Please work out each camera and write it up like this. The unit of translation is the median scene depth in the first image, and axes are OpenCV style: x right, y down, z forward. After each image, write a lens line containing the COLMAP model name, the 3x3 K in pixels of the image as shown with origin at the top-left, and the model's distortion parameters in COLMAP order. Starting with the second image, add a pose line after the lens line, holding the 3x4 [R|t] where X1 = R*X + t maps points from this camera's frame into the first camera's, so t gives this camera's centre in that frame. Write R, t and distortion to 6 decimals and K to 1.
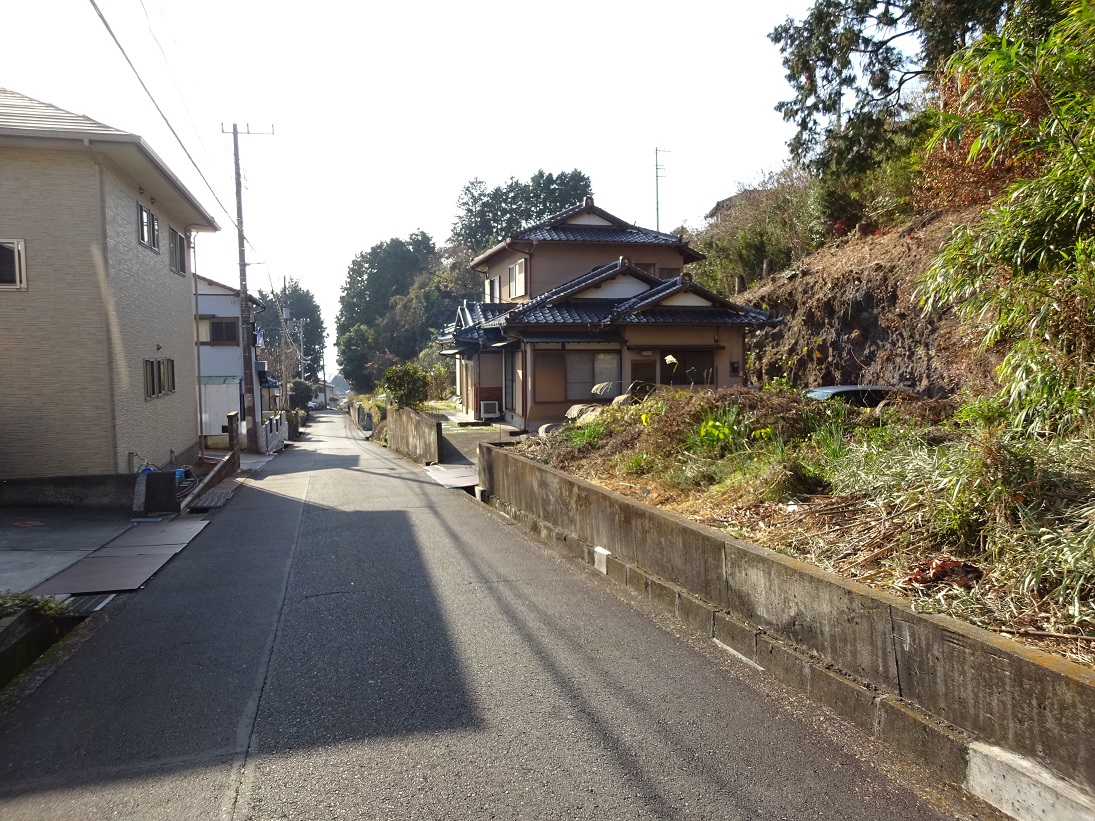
lens RADIAL K [[808.2, 0, 547.5], [0, 808.2, 410.5], [0, 0, 1]] dist [-0.015778, 0.014771]
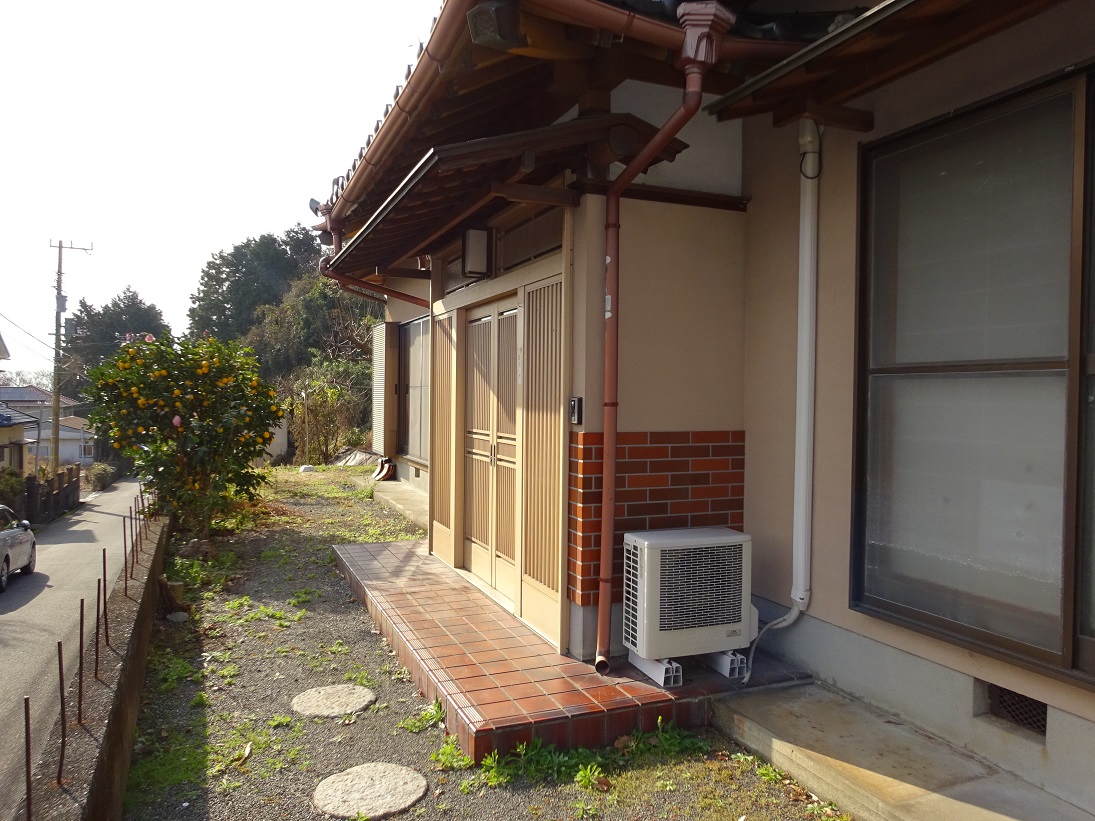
lens RADIAL K [[808.2, 0, 547.5], [0, 808.2, 410.5], [0, 0, 1]] dist [-0.015778, 0.014771]
pose [[0.990310, 0.013736, 0.138195, -0.032636], [-0.006046, 0.998417, -0.055911, -0.006959], [-0.138745, 0.054534, 0.988826, 0.245689]]
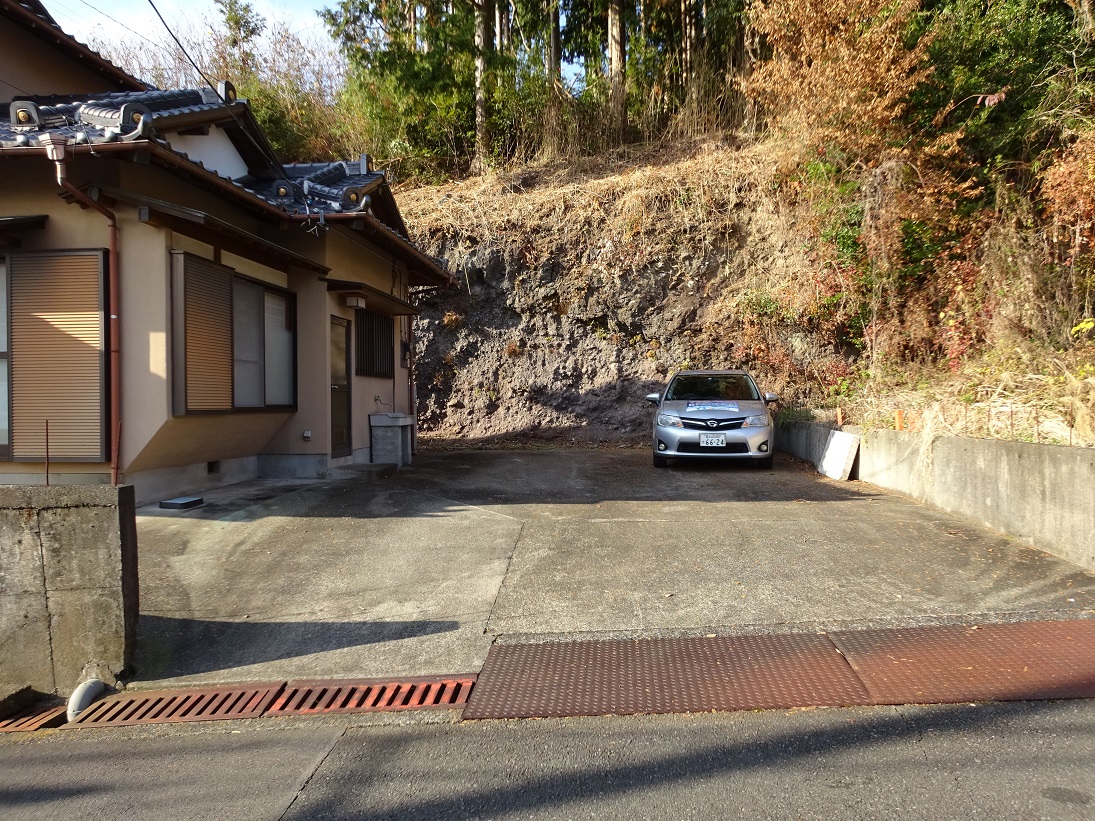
lens RADIAL K [[808.2, 0, 547.5], [0, 808.2, 410.5], [0, 0, 1]] dist [-0.015778, 0.014771]
pose [[0.343372, -0.004906, 0.939187, -0.066136], [0.076007, 0.996852, -0.022582, 0.001995], [-0.936119, 0.079138, 0.342663, 0.184374]]
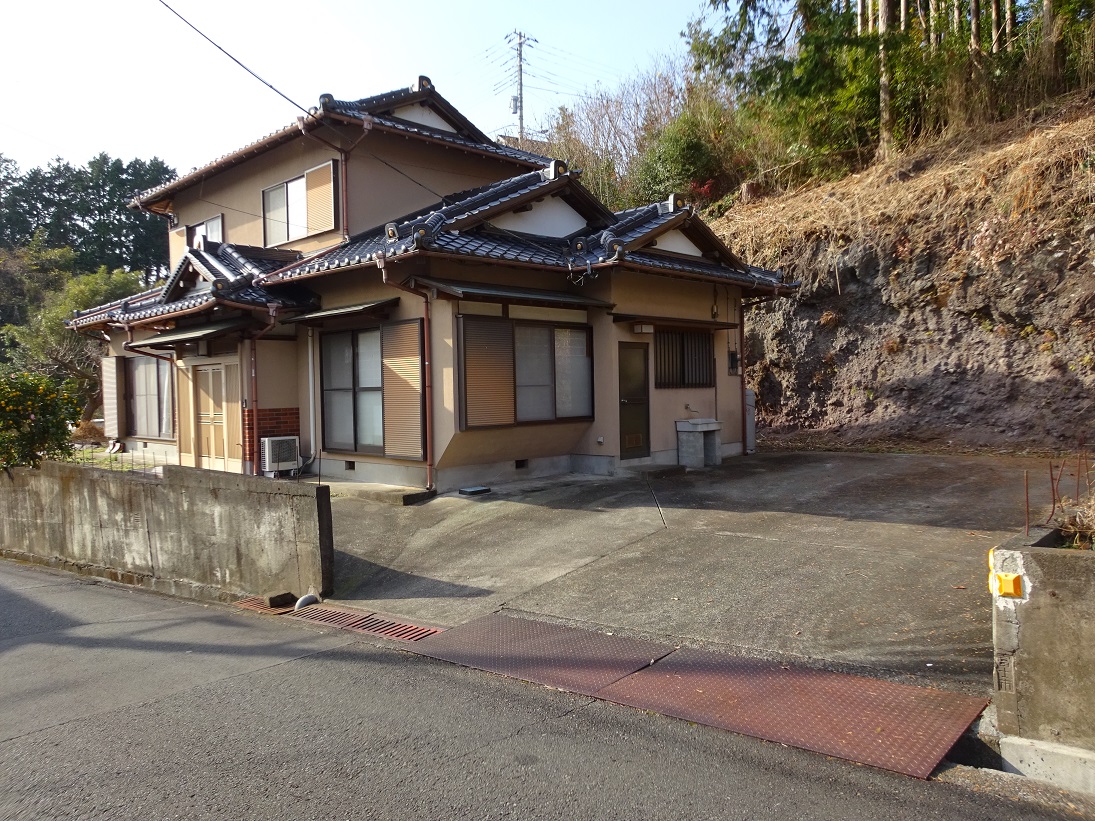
lens RADIAL K [[808.2, 0, 547.5], [0, 808.2, 410.5], [0, 0, 1]] dist [-0.015778, 0.014771]
pose [[0.853750, -0.026308, 0.520018, -0.053012], [0.054906, 0.997703, -0.039669, 0.000311], [-0.517780, 0.062420, 0.853234, 0.141775]]
